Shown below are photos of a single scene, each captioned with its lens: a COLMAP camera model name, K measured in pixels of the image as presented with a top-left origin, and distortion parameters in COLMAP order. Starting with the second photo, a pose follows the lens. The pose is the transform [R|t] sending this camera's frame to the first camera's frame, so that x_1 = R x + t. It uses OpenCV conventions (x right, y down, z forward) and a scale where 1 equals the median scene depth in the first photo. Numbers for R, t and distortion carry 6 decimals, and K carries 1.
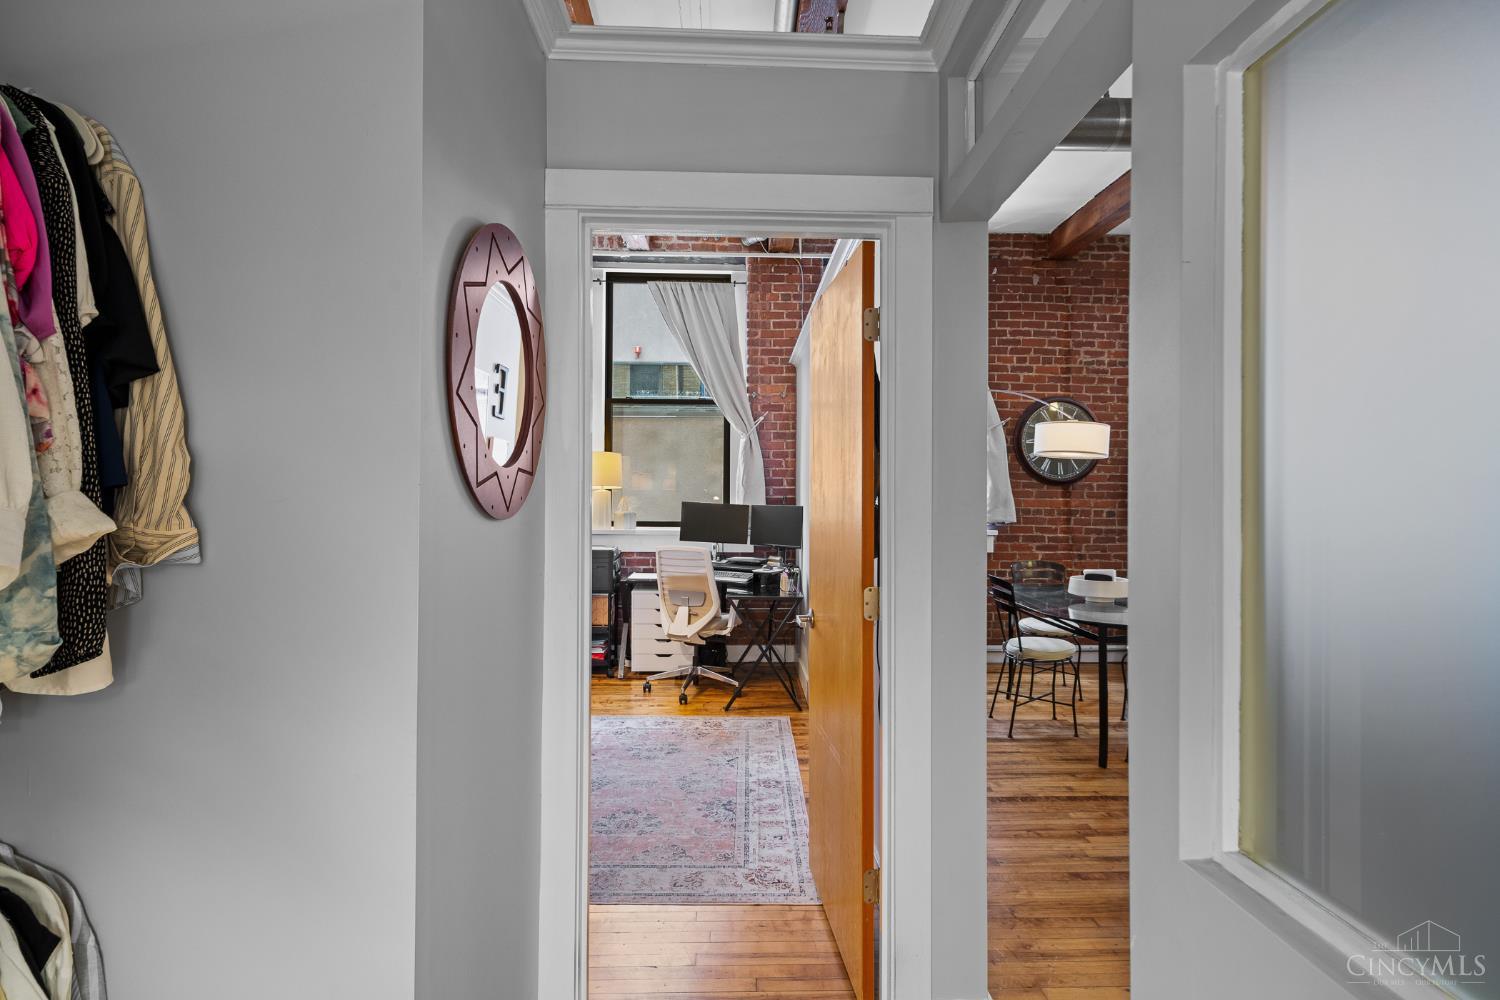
lens RADIAL K [[740.5, 0, 757.3], [0, 740.5, 488.1], [0, 0, 1]] dist [0.001707, 0.000012]
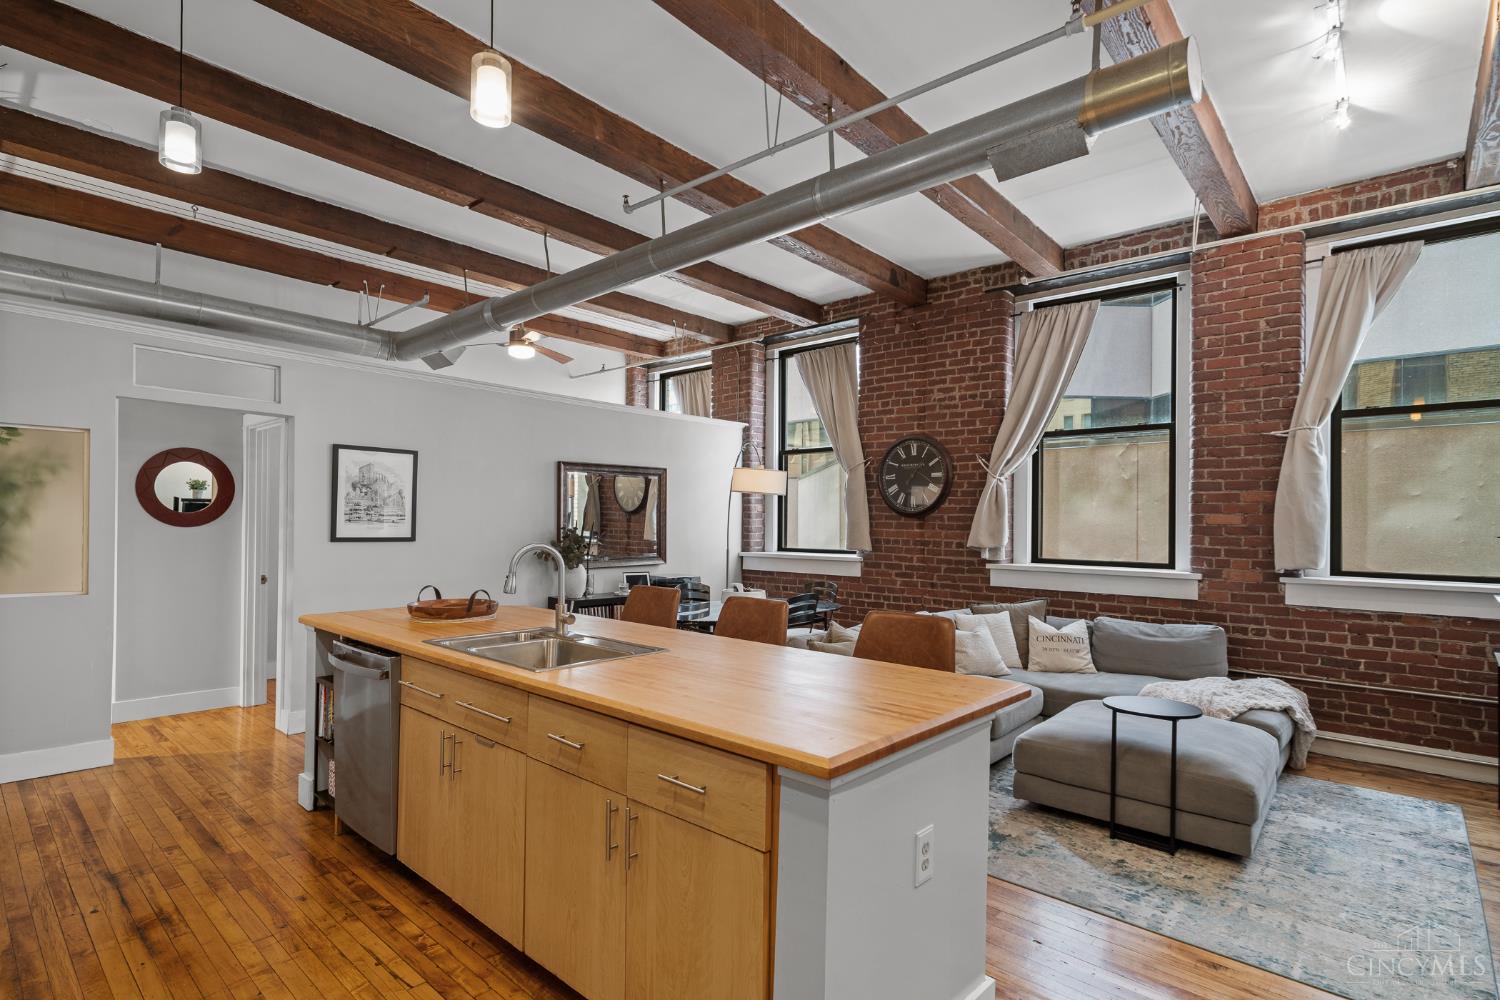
lens RADIAL K [[734.9, 0, 756.2], [0, 734.9, 517.5], [0, 0, 1]] dist [0.001829, -0.001130]
pose [[0.724905, -0.003303, -0.688840, 0.971551], [0.000942, 0.999992, -0.003804, 0.000284], [0.688848, 0.002108, 0.724903, 0.072455]]
